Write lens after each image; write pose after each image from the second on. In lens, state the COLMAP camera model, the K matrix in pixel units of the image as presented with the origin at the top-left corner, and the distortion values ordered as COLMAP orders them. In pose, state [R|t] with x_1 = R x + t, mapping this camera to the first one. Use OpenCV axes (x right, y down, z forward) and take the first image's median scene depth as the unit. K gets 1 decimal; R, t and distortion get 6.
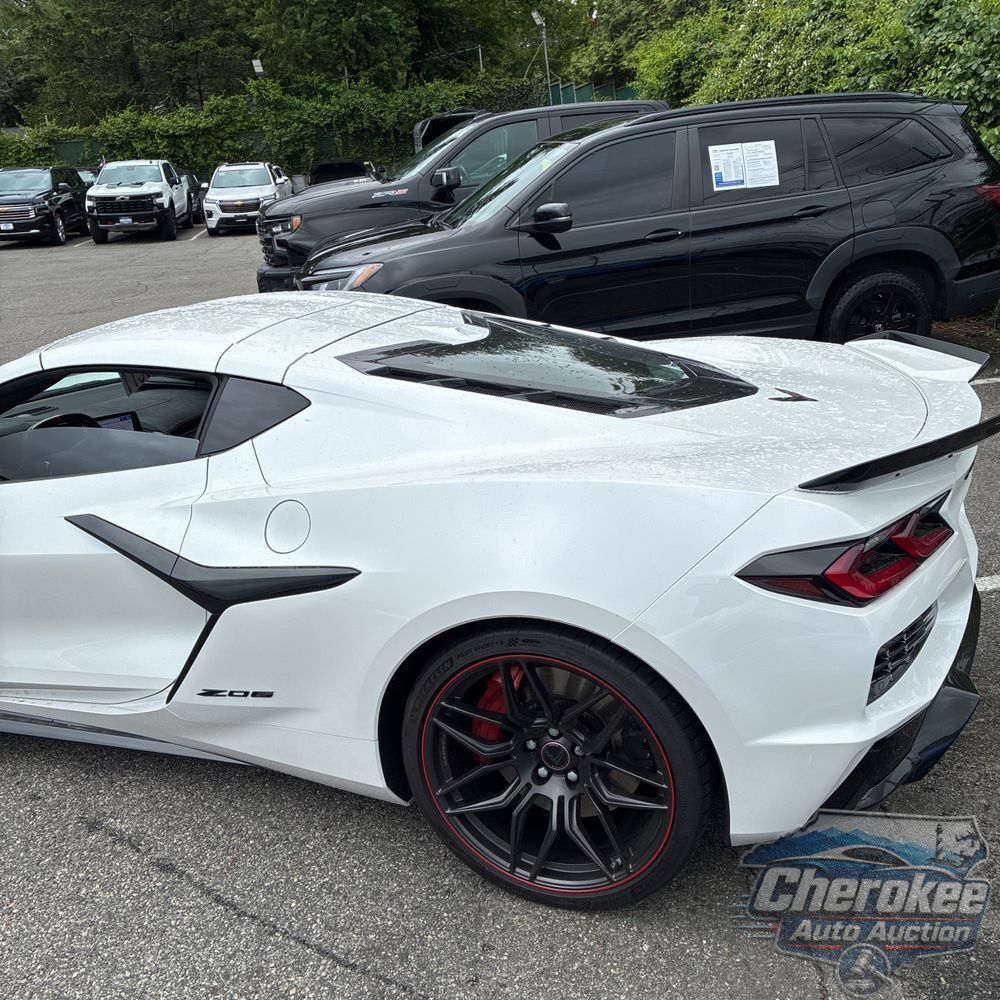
lens RADIAL K [[1010.9, 0, 500.2], [0, 1010.9, 499.9], [0, 0, 1]] dist [0.026098, 0.000000]
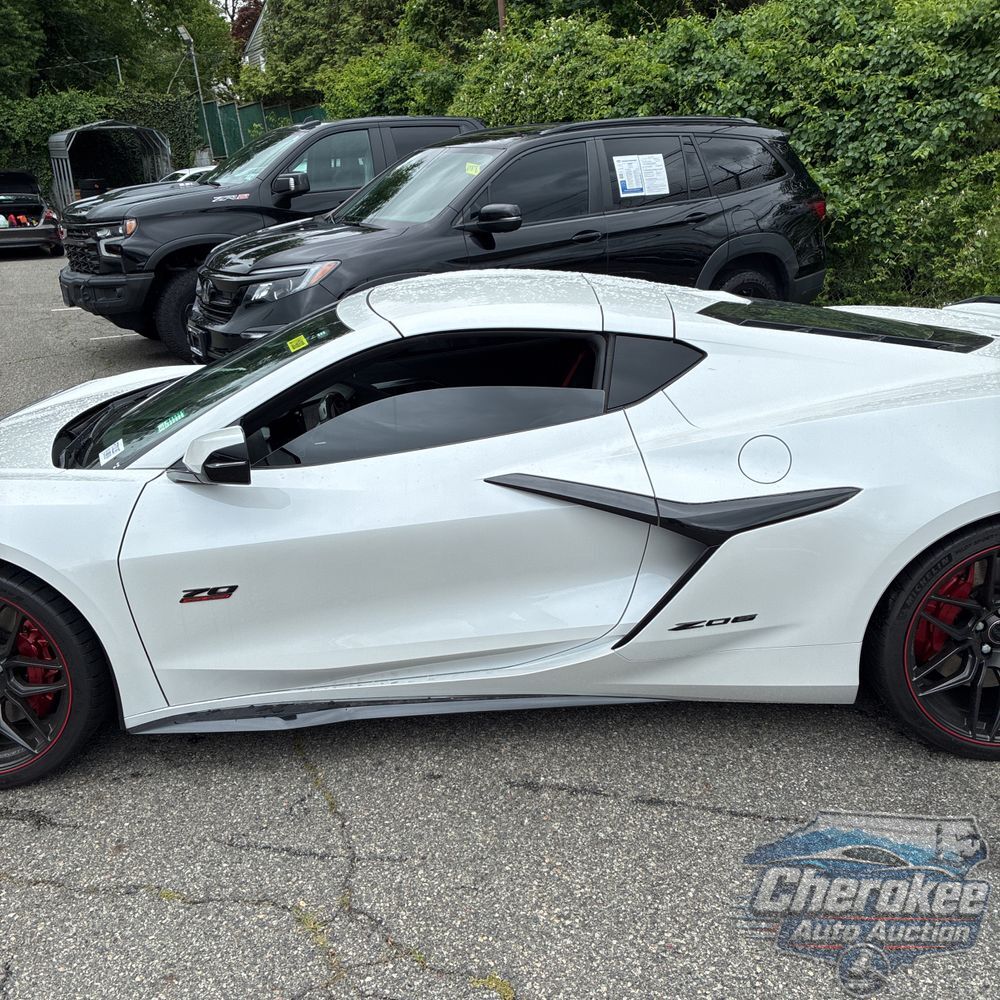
lens RADIAL K [[1010.9, 0, 500.2], [0, 1010.9, 498.3], [0, 0, 1]] dist [0.026098, 0.000000]
pose [[0.931813, -0.081741, 0.353615, -0.312717], [0.091095, 0.995793, -0.009860, 0.019076], [-0.351321, 0.041400, 0.935339, 0.028983]]
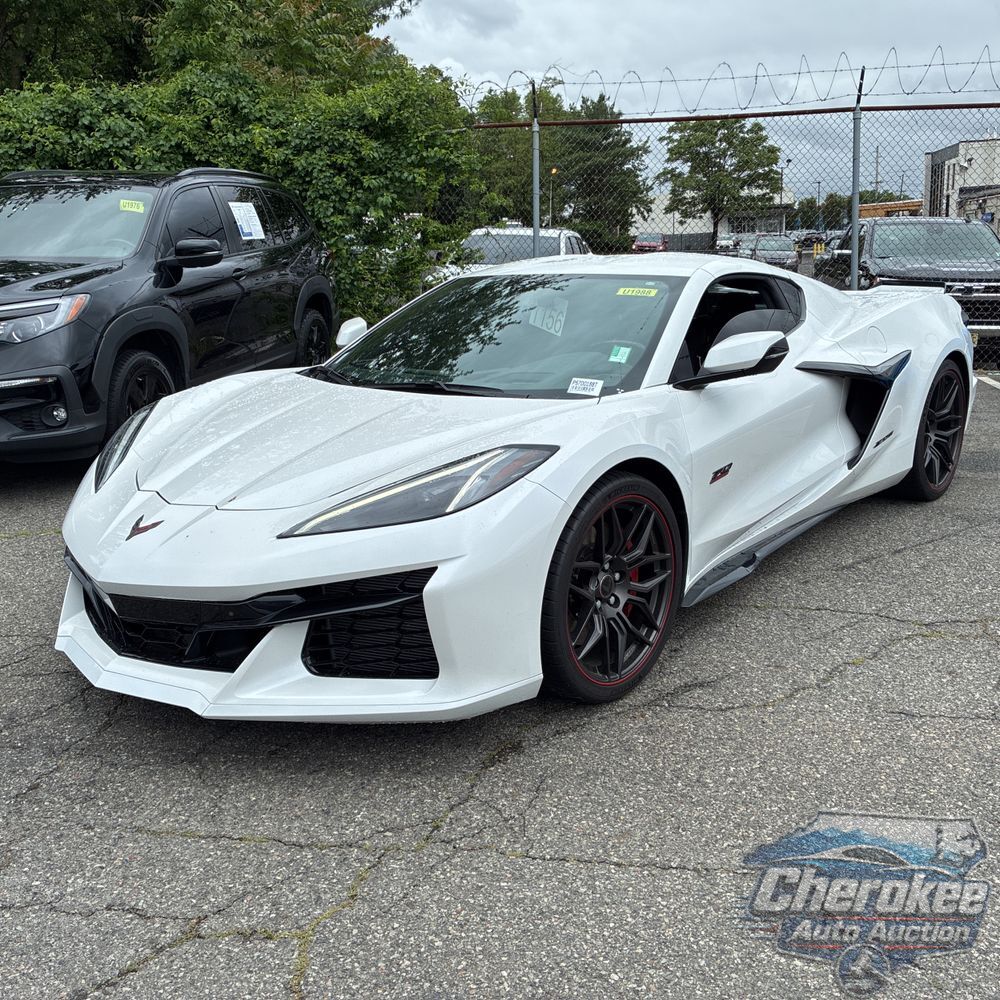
lens RADIAL K [[1010.9, 0, 507.3], [0, 1010.9, 493.1], [0, 0, 1]] dist [0.026098, 0.000000]
pose [[0.322266, -0.177320, 0.929894, -0.794858], [0.307509, 0.948638, 0.074324, -0.019201], [-0.895312, 0.261999, 0.360241, 0.364986]]
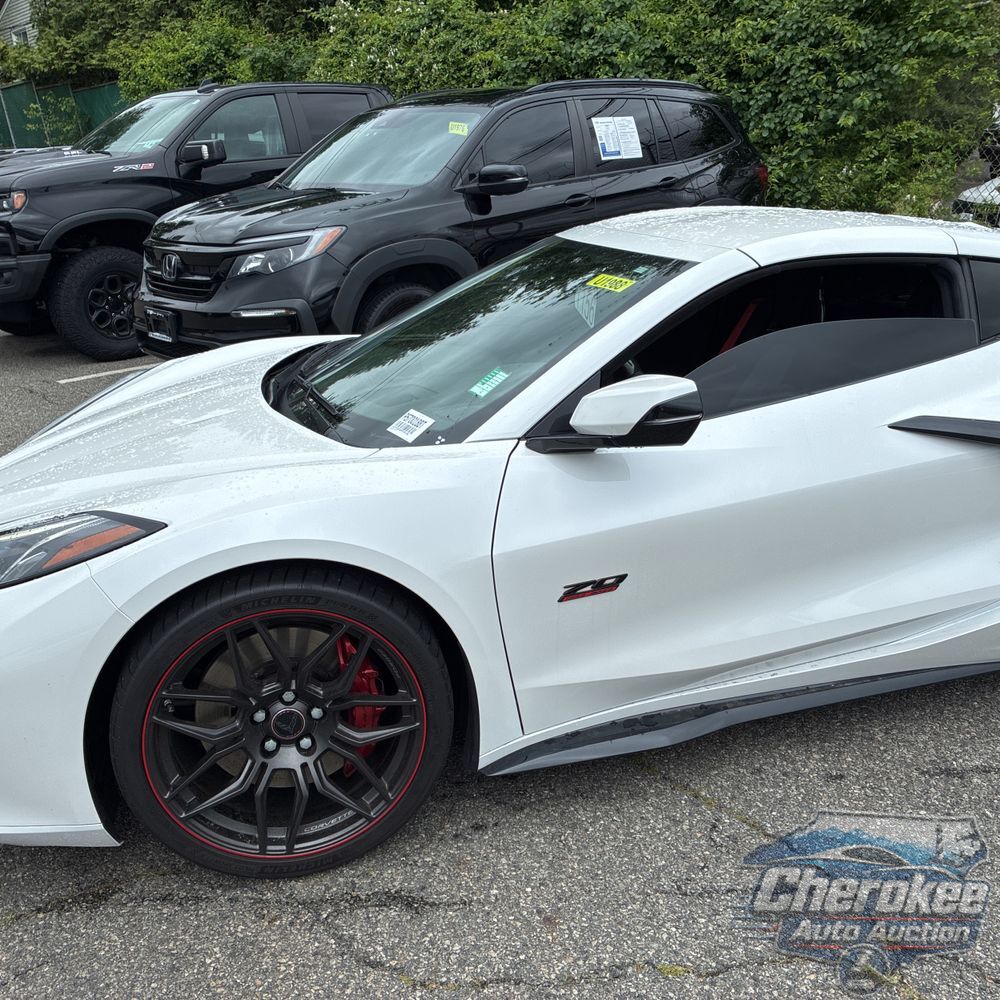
lens RADIAL K [[1010.9, 0, 515.1], [0, 1010.9, 487.3], [0, 0, 1]] dist [0.026098, 0.000000]
pose [[0.818687, -0.145694, 0.555451, -0.477734], [0.166137, 0.986007, 0.013756, 0.001849], [-0.549682, 0.081019, 0.831436, 0.190593]]
